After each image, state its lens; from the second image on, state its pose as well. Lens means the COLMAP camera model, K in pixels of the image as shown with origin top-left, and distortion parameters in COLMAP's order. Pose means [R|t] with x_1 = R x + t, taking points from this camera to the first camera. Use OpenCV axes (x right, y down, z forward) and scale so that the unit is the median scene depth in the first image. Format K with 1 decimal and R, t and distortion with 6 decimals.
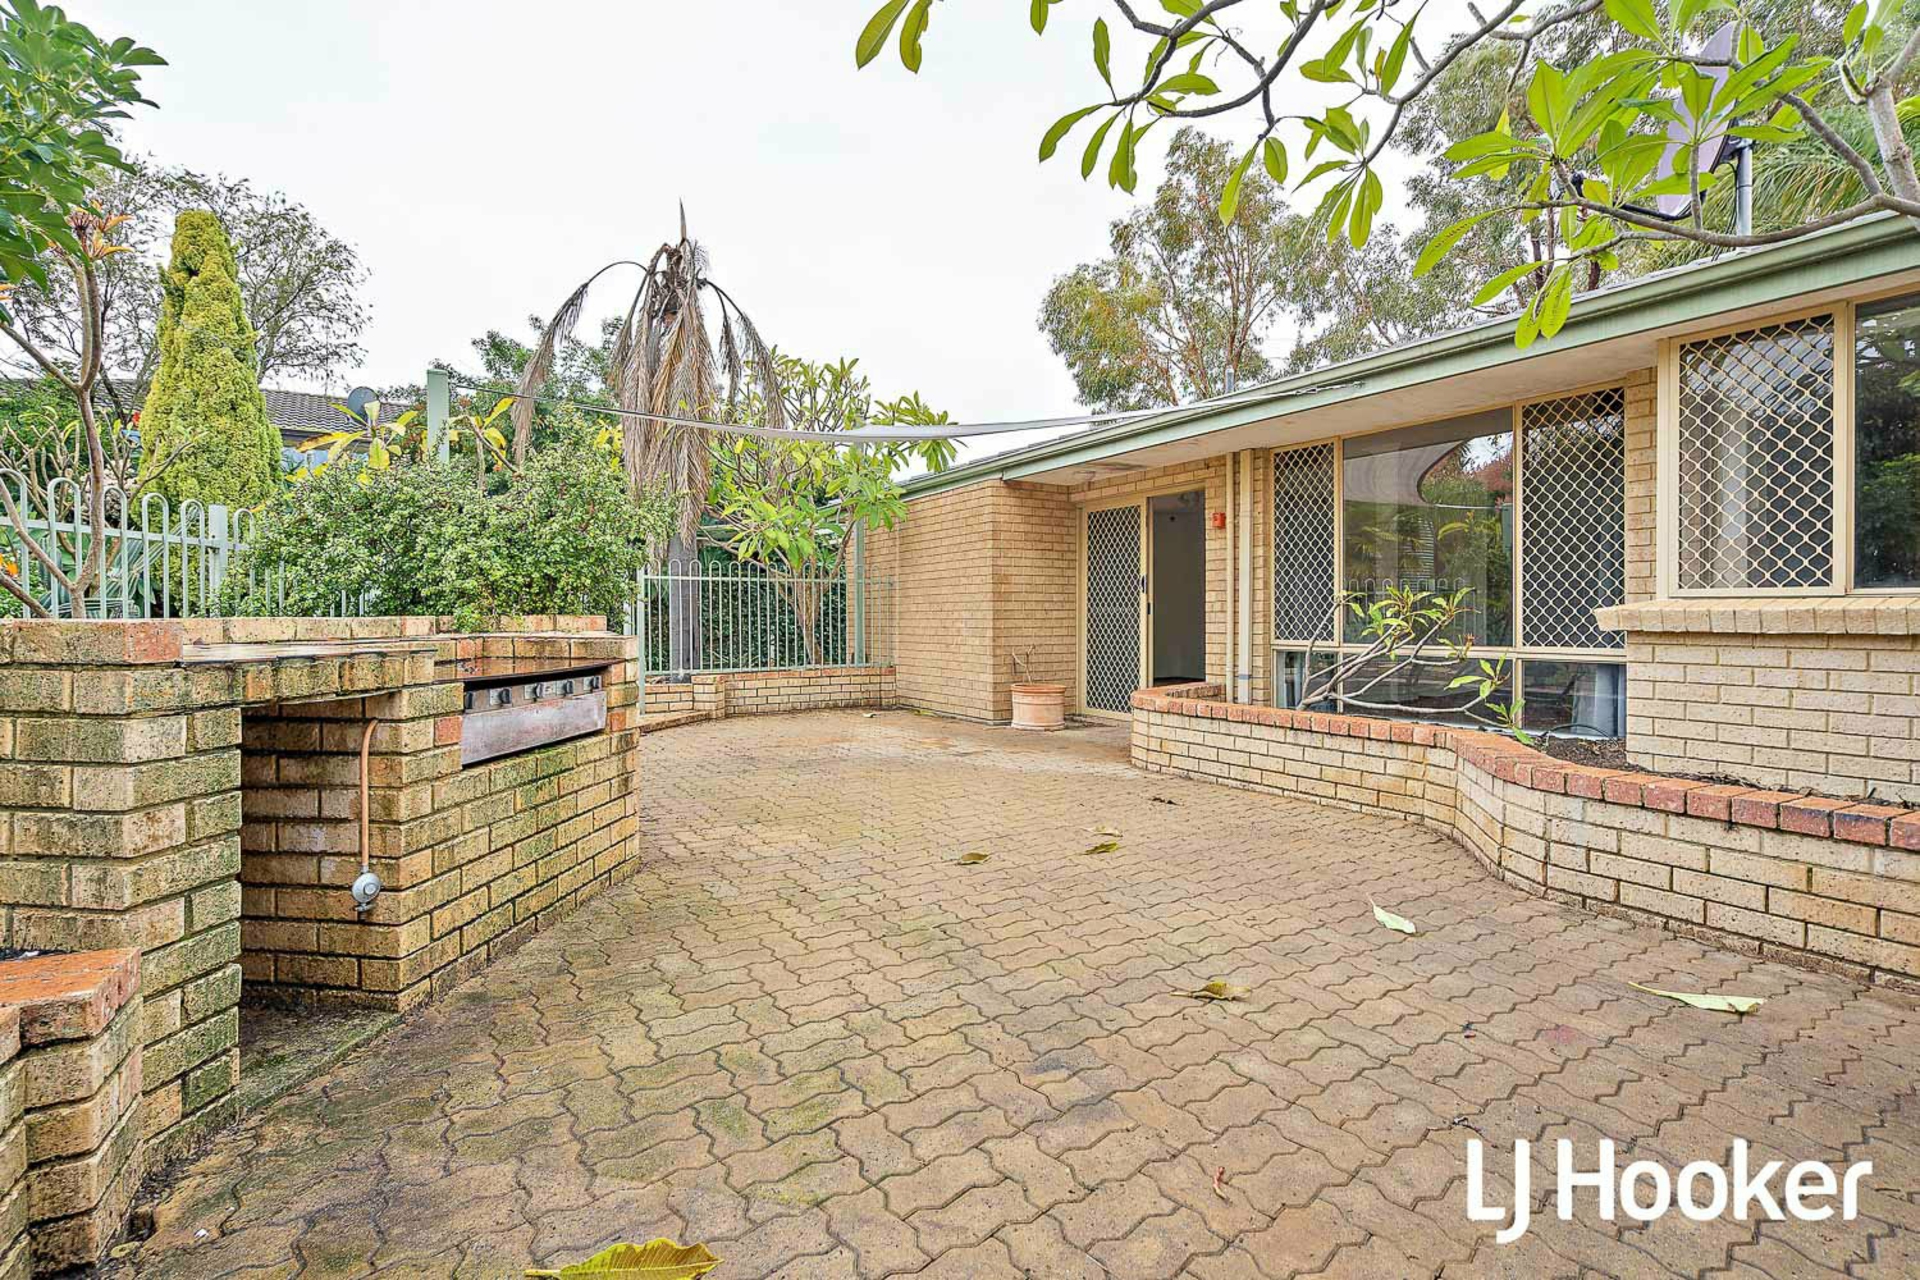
lens RADIAL K [[876.0, 0, 957.3], [0, 876.0, 629.9], [0, 0, 1]] dist [-0.007232, 0.003849]
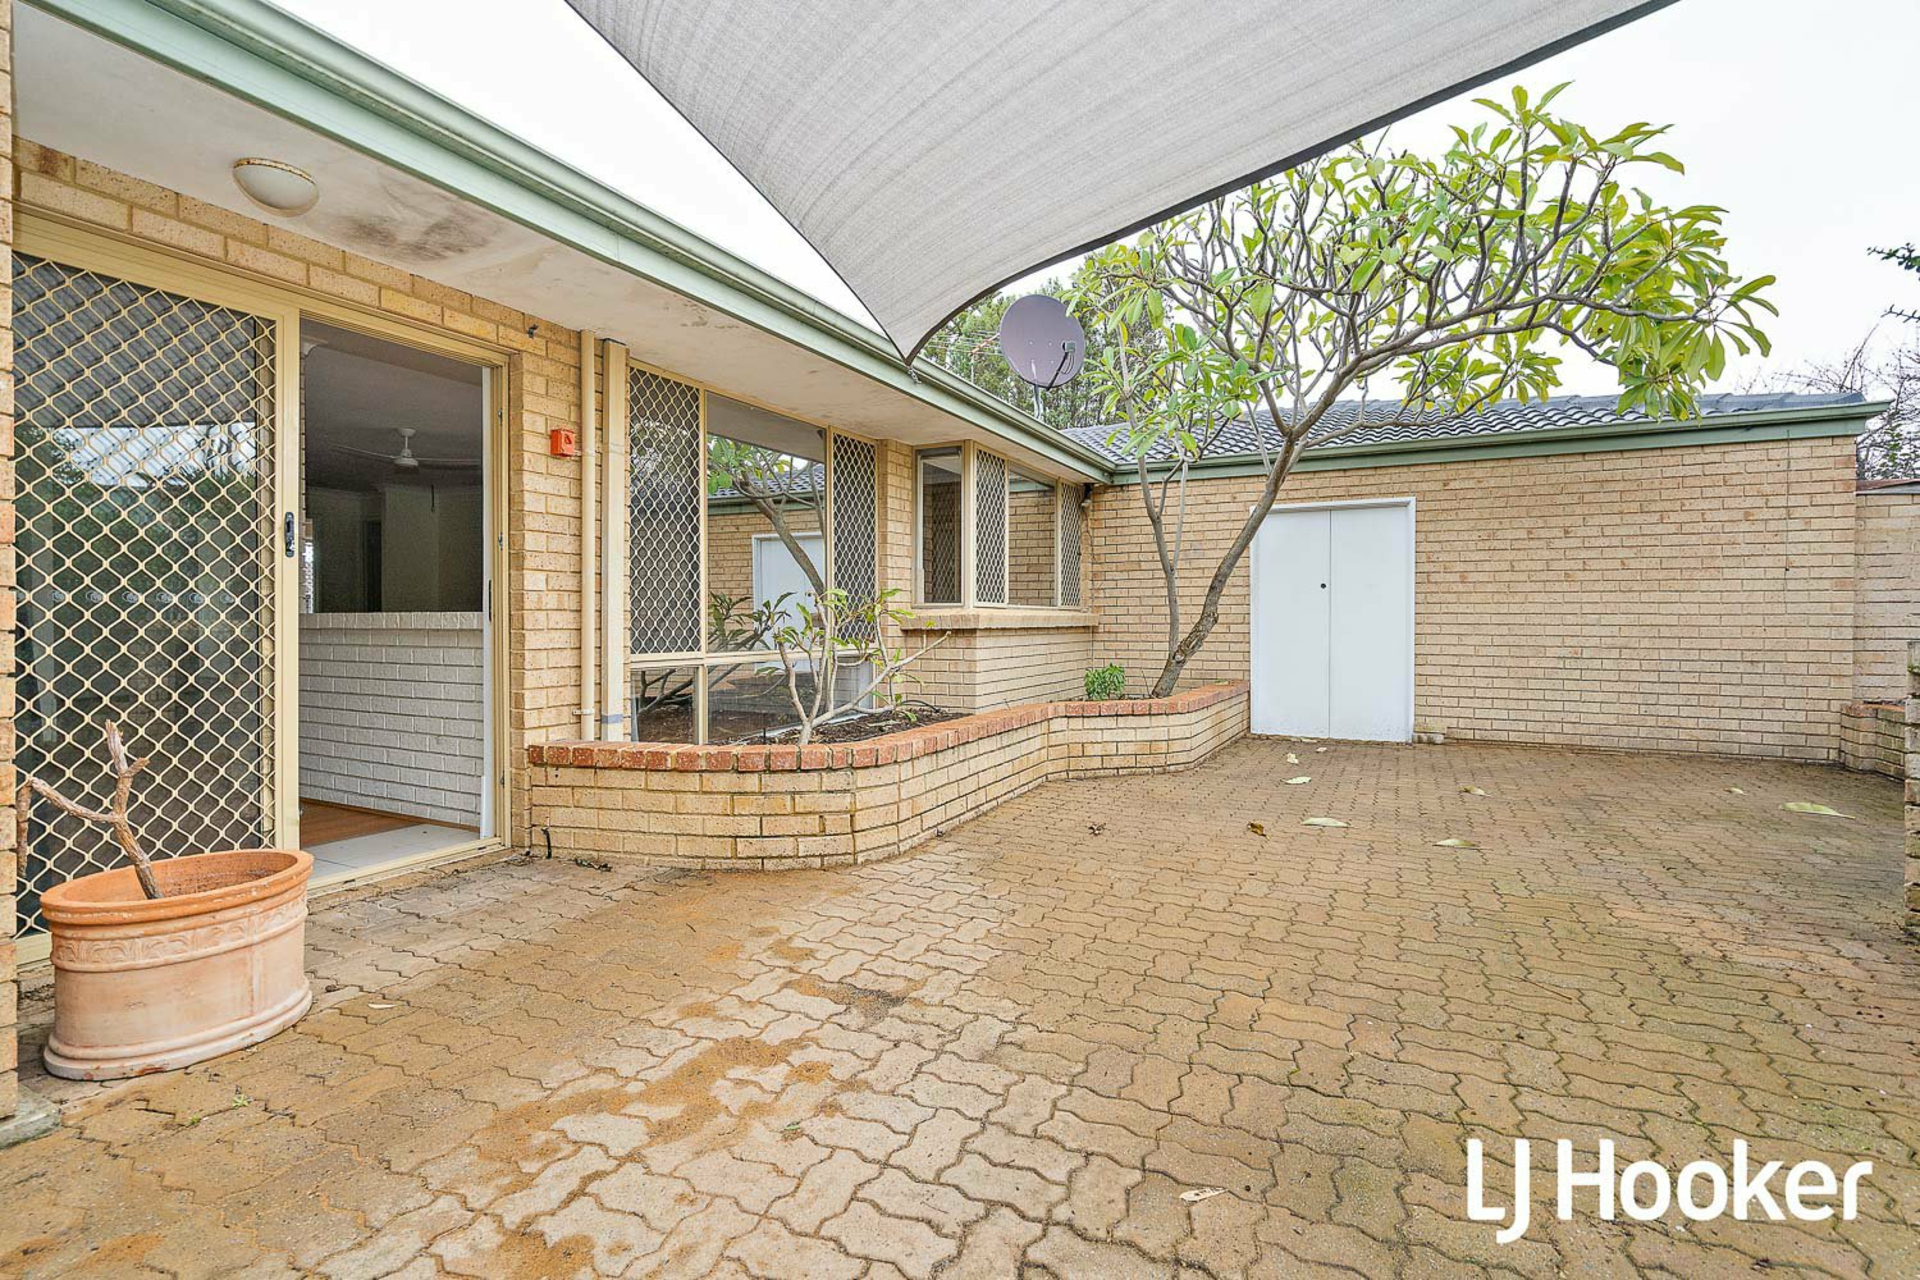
lens RADIAL K [[876.0, 0, 952.9], [0, 876.0, 624.4], [0, 0, 1]] dist [-0.007232, 0.003849]
pose [[-0.515673, -0.002972, 0.856780, -0.337797], [0.015197, 0.999805, 0.012615, -0.016708], [-0.856651, 0.019525, -0.515527, 1.217240]]
